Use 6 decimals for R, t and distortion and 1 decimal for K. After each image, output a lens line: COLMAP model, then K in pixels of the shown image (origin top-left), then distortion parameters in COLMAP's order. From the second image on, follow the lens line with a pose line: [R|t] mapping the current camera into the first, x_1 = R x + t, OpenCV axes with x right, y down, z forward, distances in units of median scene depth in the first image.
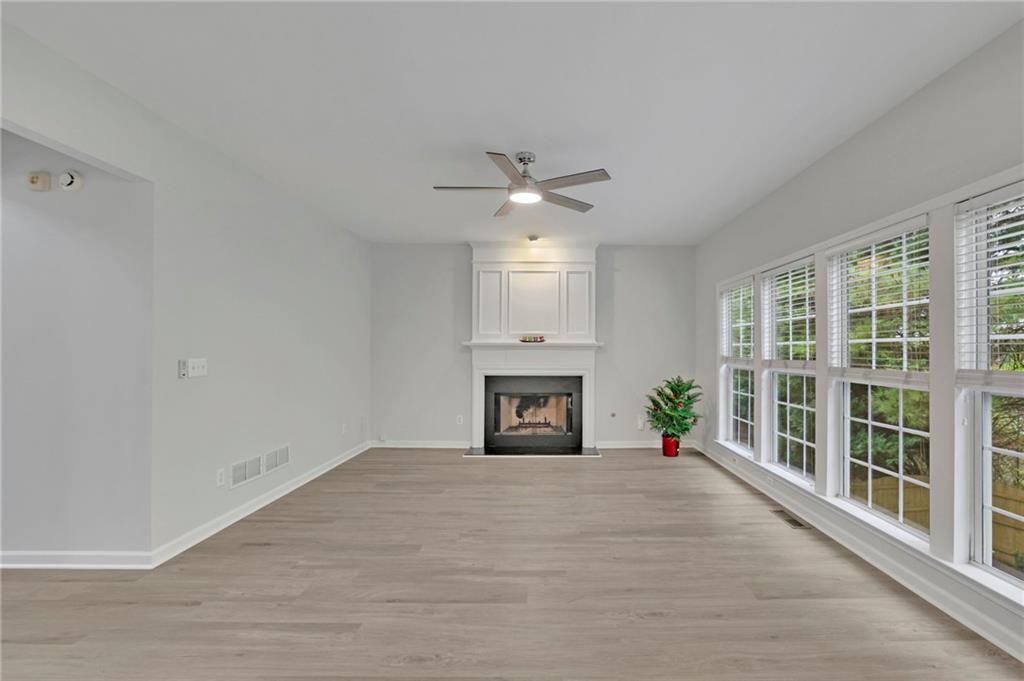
lens RADIAL K [[475.4, 0, 541.7], [0, 475.4, 350.3], [0, 0, 1]] dist [-0.026389, 0.000995]
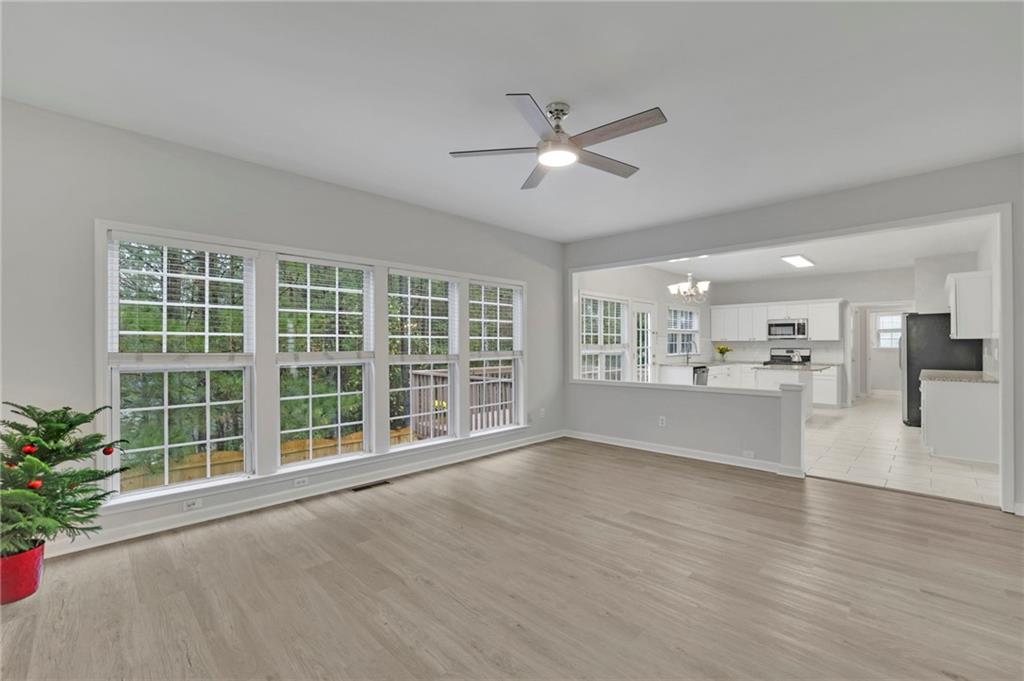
lens RADIAL K [[475.4, 0, 501.4], [0, 475.4, 341.5], [0, 0, 1]] dist [-0.026389, 0.000995]
pose [[-0.727873, 0.003823, 0.685701, -0.312189], [0.000152, 0.999985, -0.005414, 0.001167], [-0.685712, -0.003837, -0.727863, 0.976899]]
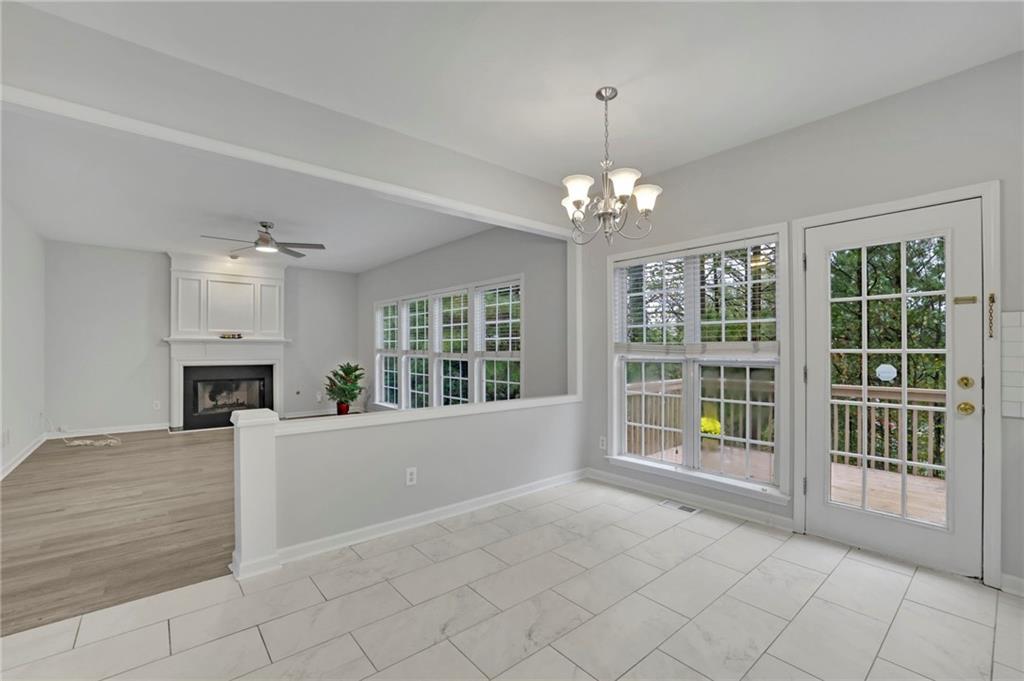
lens RADIAL K [[442.1, 0, 523.0], [0, 442.1, 347.0], [0, 0, 1]] dist [-0.028754, 0.004077]
pose [[0.755278, -0.001641, 0.655403, -0.199683], [0.001790, 0.999998, 0.000441, 0.006663], [-0.655402, 0.000840, 0.755279, -0.395853]]
